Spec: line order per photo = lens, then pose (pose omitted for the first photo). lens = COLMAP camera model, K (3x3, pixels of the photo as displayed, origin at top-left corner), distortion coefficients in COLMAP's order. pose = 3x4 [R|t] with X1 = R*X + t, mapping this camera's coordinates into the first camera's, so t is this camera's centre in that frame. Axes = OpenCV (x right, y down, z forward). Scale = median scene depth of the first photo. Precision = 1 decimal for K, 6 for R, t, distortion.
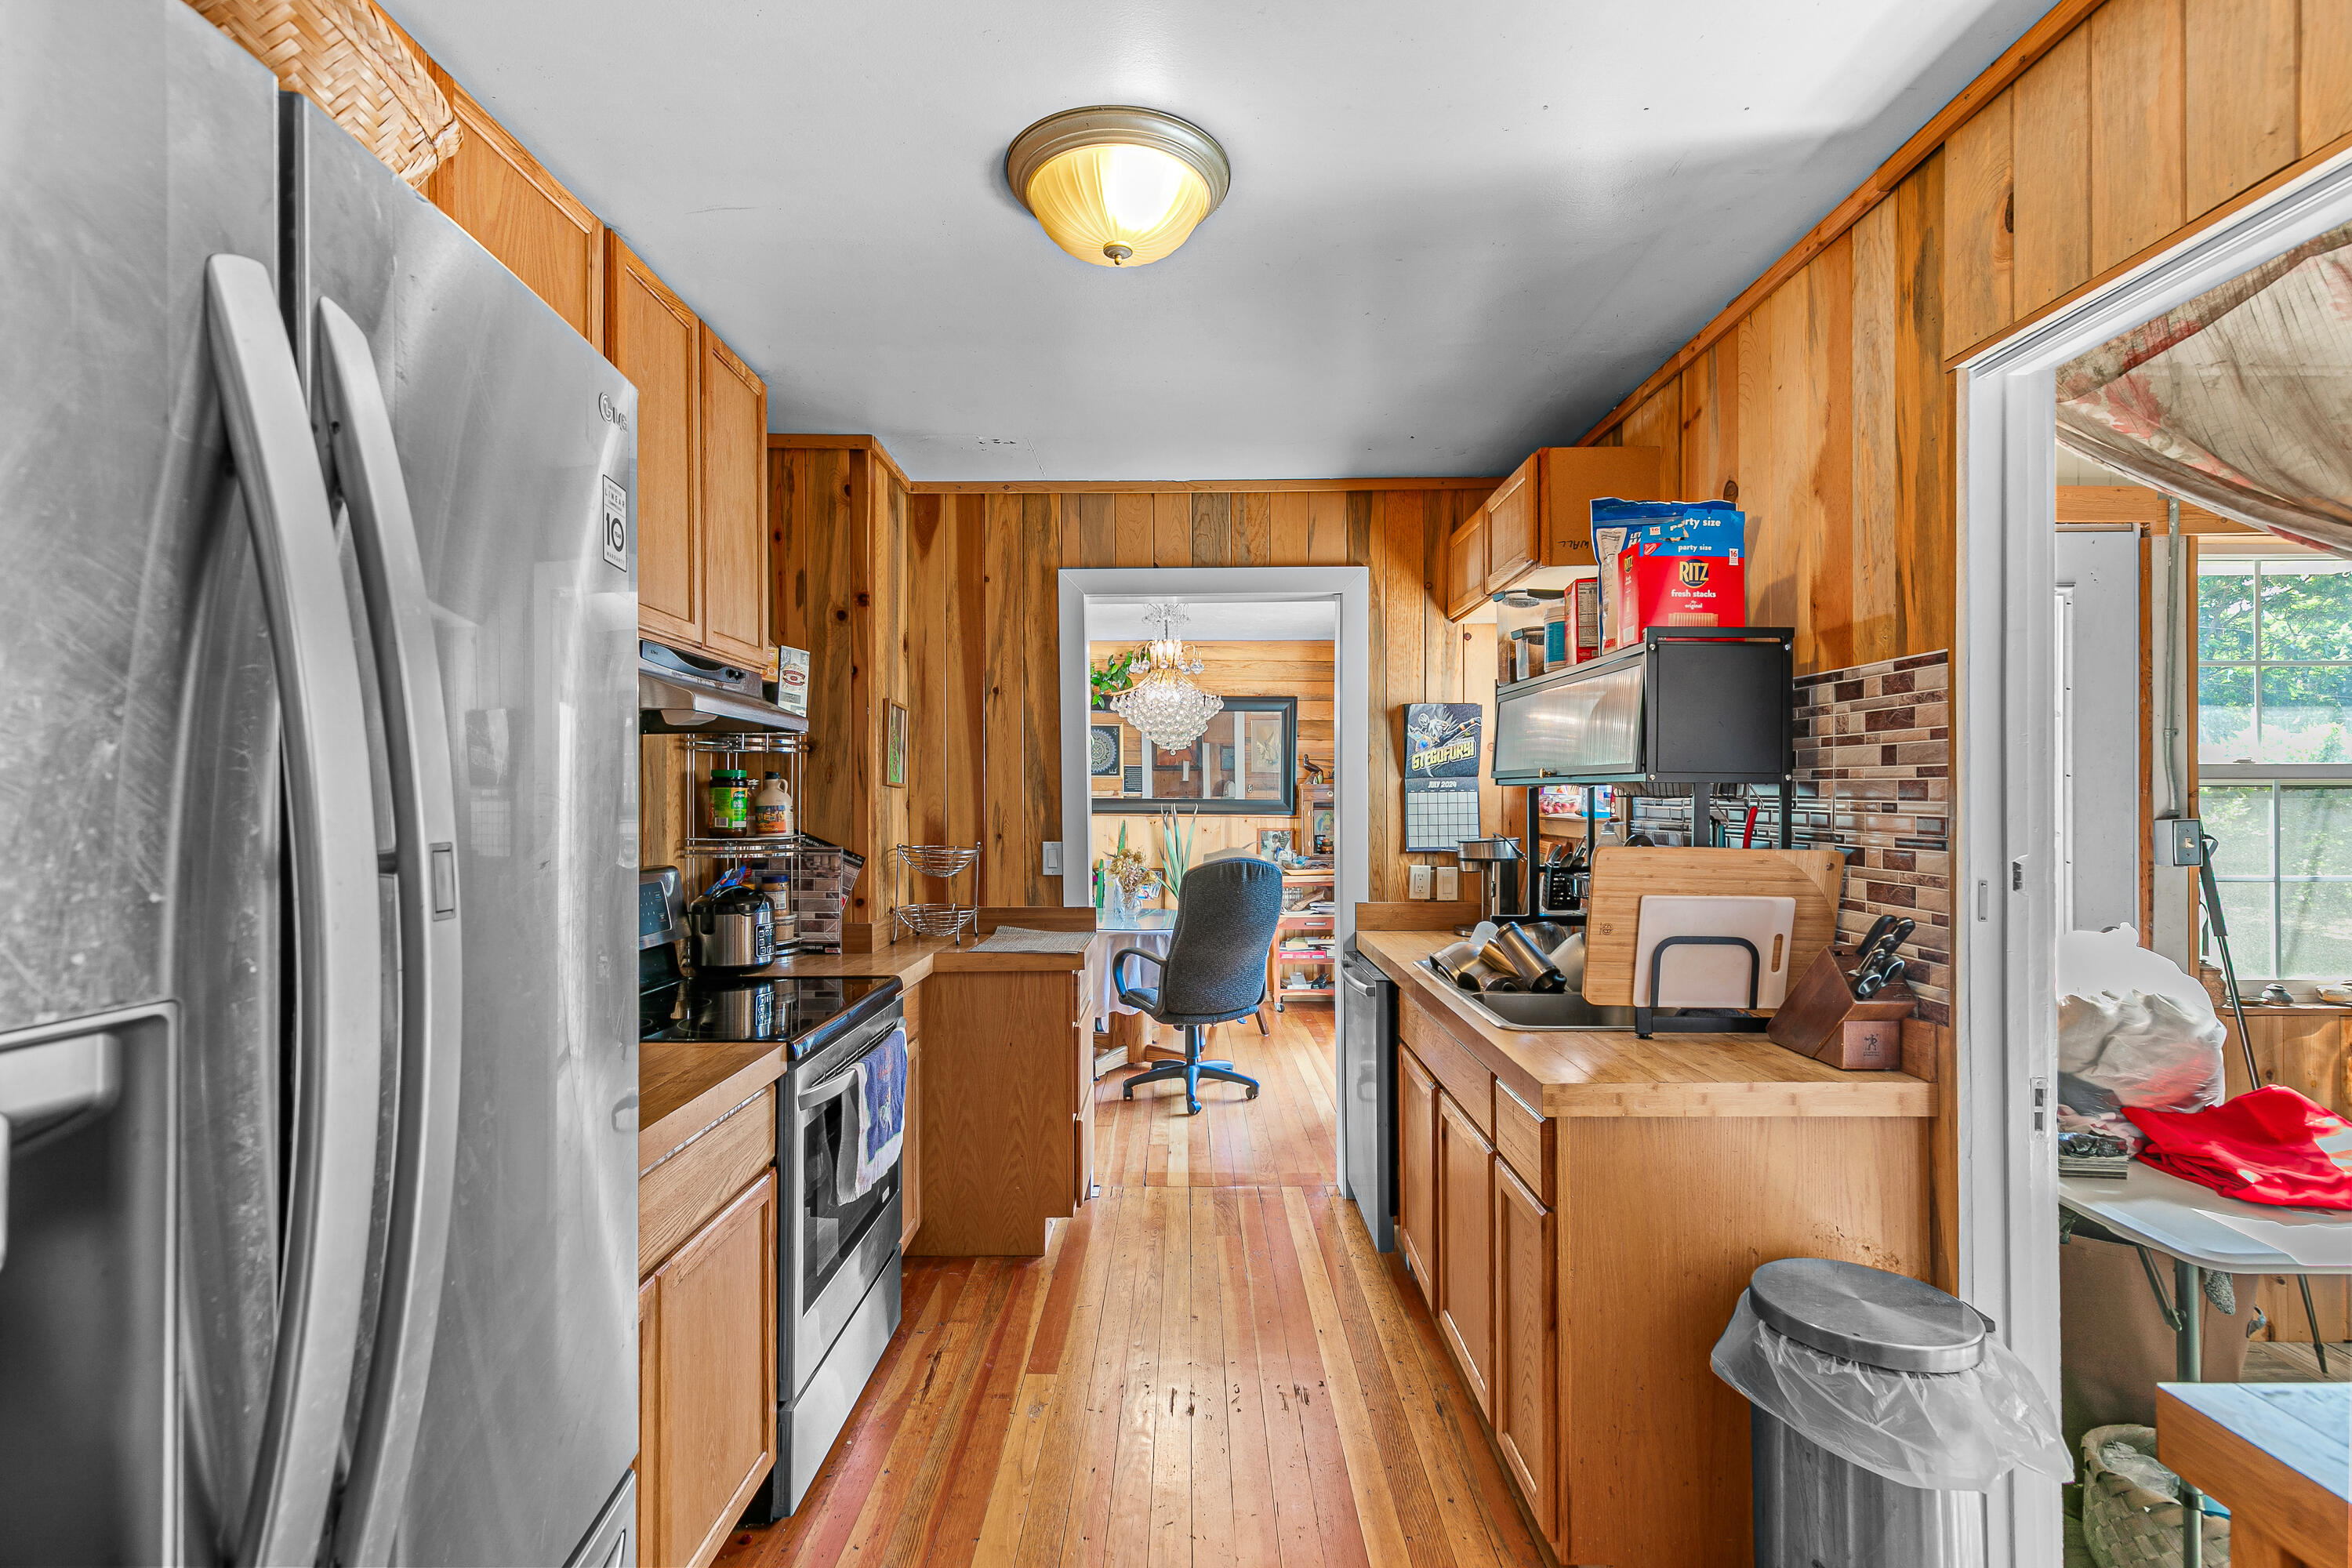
lens RADIAL K [[1059.4, 0, 1178.7], [0, 1059.4, 791.6], [0, 0, 1]] dist [0.012239, -0.004472]
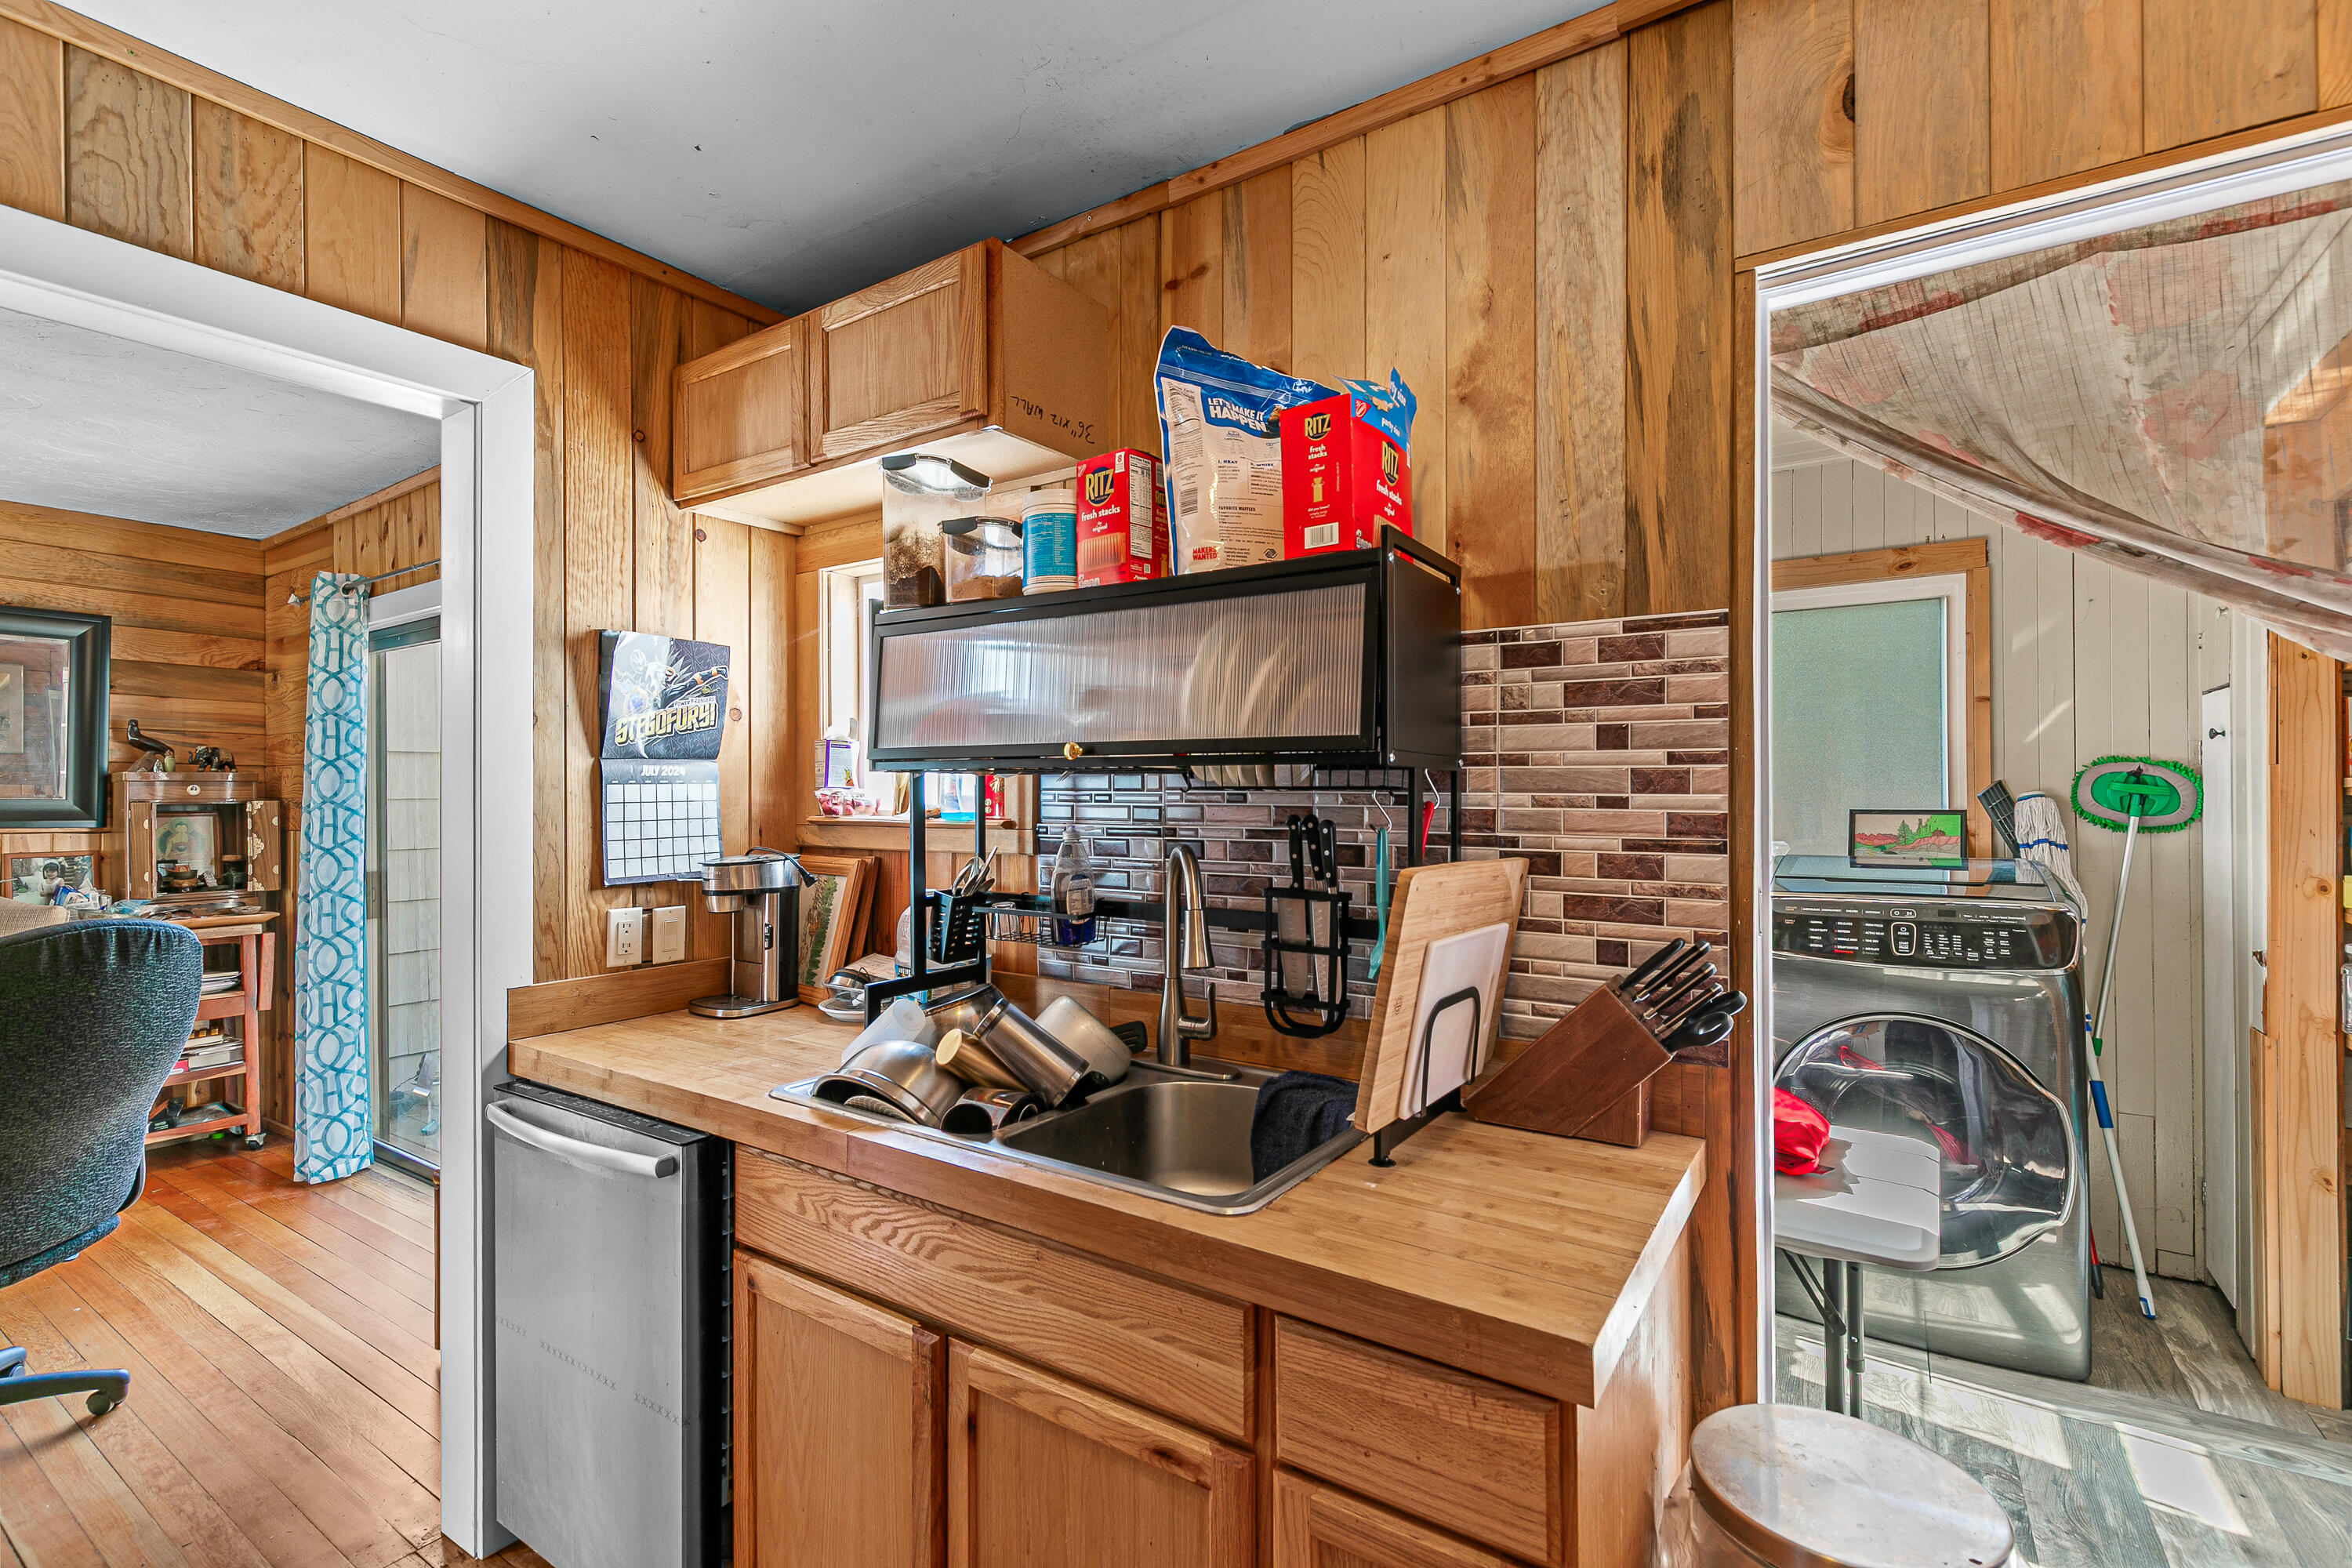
lens RADIAL K [[1059.4, 0, 1178.7], [0, 1059.4, 791.6], [0, 0, 1]] dist [0.012239, -0.004472]
pose [[0.552176, 0.004297, 0.833716, -0.167091], [-0.004009, 0.999989, -0.002499, 0.009524], [-0.833718, -0.001962, 0.552187, 0.752029]]
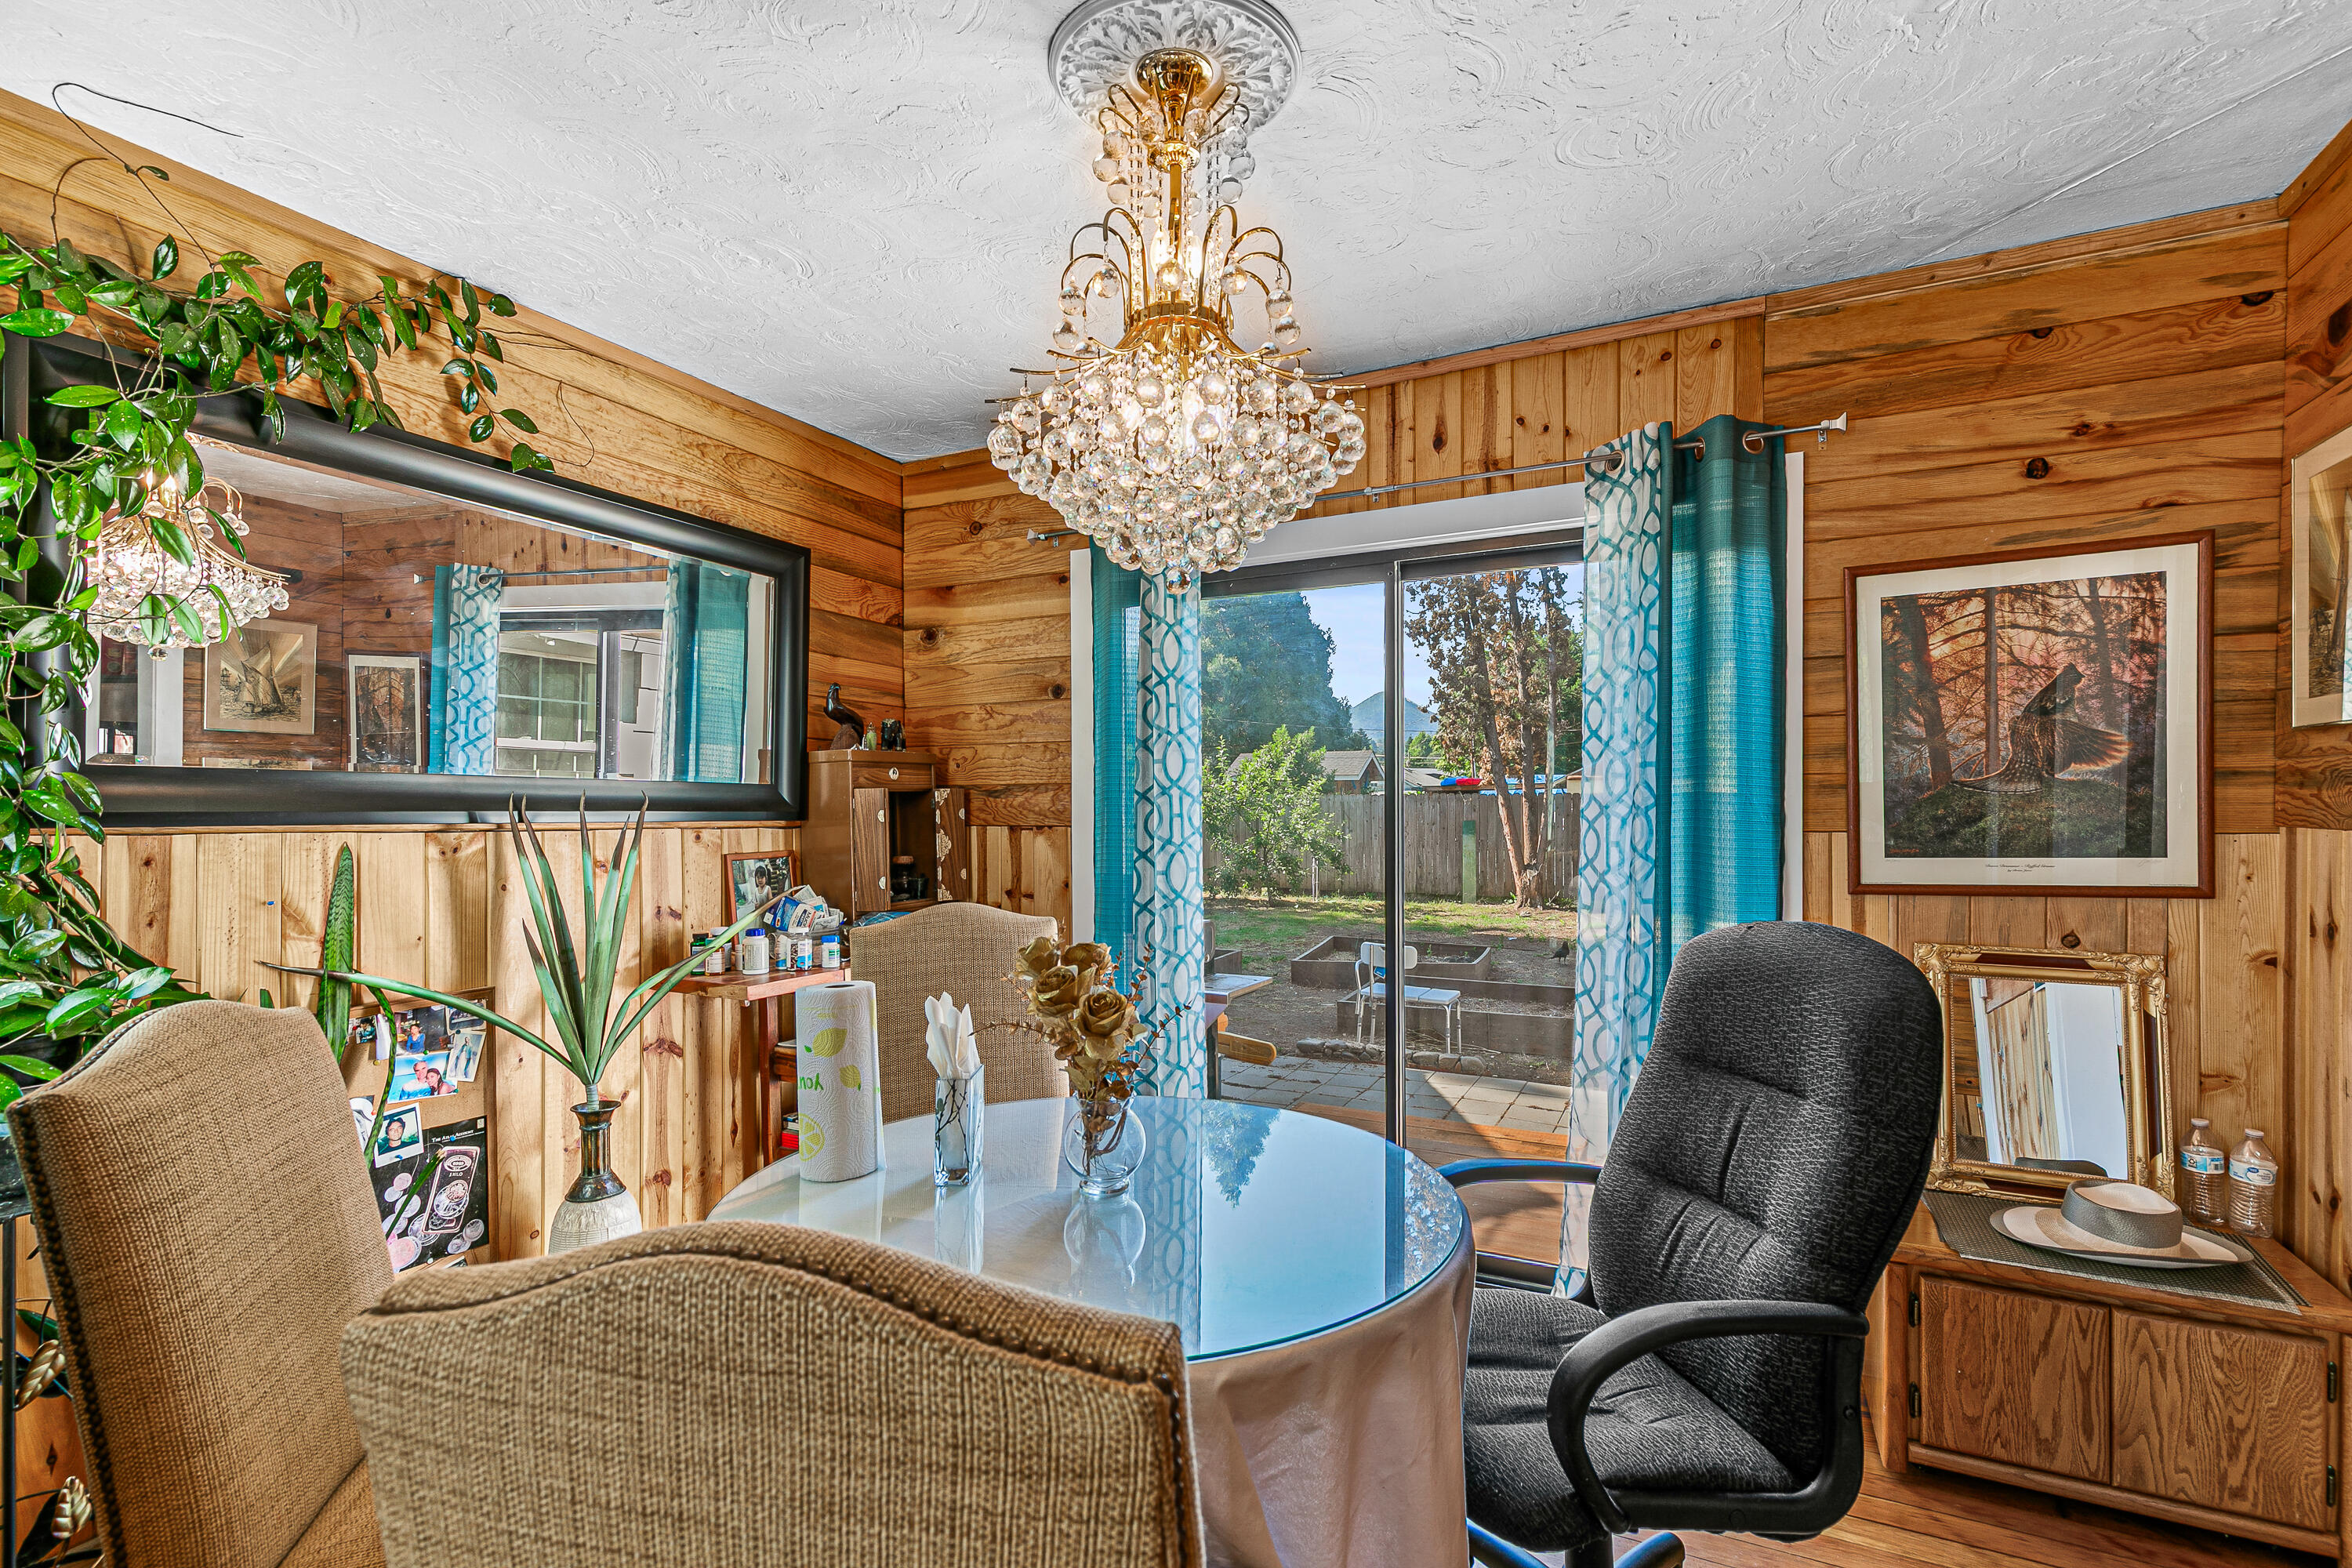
lens RADIAL K [[1059.4, 0, 1178.7], [0, 1059.4, 791.6], [0, 0, 1]] dist [0.012239, -0.004472]
pose [[0.437481, 0.011689, 0.899151, -0.759537], [-0.005726, 0.999931, -0.010214, 0.050562], [-0.899209, -0.000680, 0.437518, 2.372750]]
